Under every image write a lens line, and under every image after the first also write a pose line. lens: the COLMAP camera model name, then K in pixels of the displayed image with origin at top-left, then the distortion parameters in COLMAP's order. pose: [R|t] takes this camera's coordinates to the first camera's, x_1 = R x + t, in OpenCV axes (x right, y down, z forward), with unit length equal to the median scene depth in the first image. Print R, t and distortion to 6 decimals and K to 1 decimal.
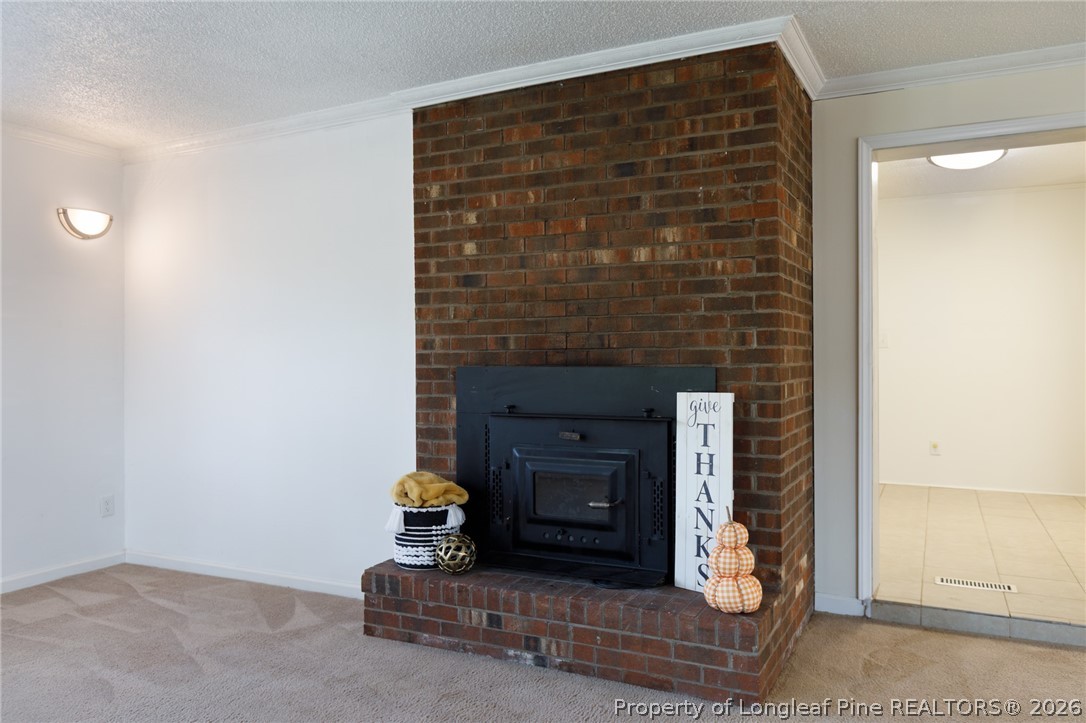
lens RADIAL K [[820.7, 0, 546.3], [0, 820.7, 351.2], [0, 0, 1]] dist [0.009438, 0.002587]
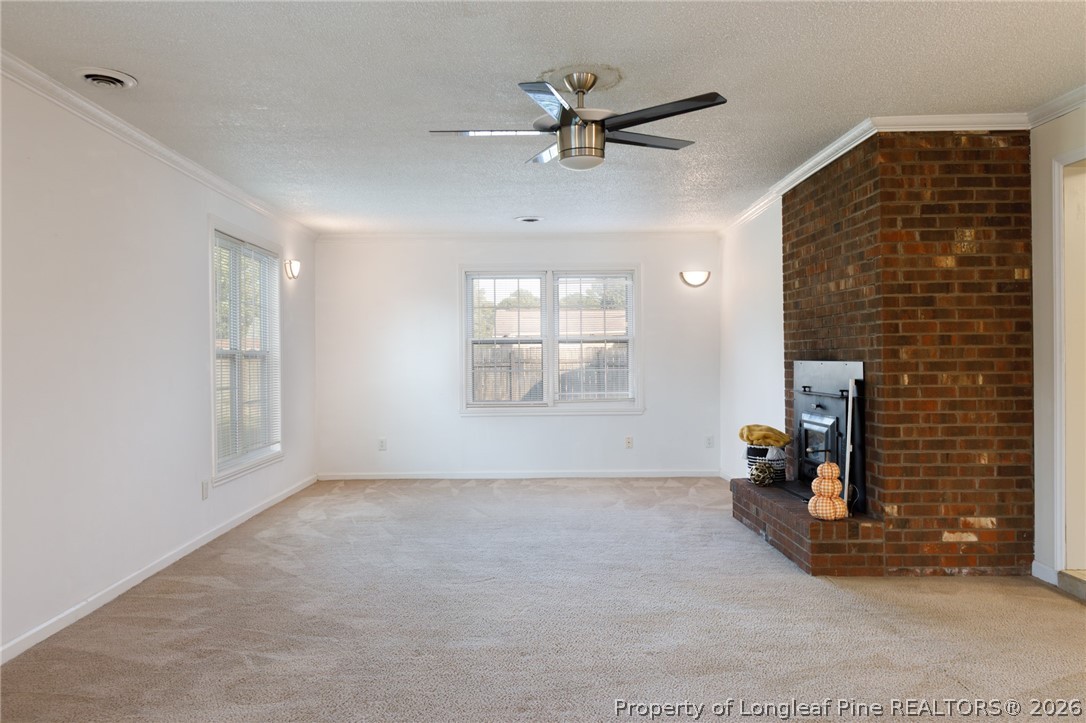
lens RADIAL K [[895.5, 0, 541.7], [0, 895.5, 357.1], [0, 0, 1]] dist [-0.001737, 0.001414]
pose [[0.449003, 0.004906, -0.893517, 1.268702], [0.002207, 0.999976, 0.006600, -0.000132], [0.893527, -0.004936, 0.448981, -0.193274]]
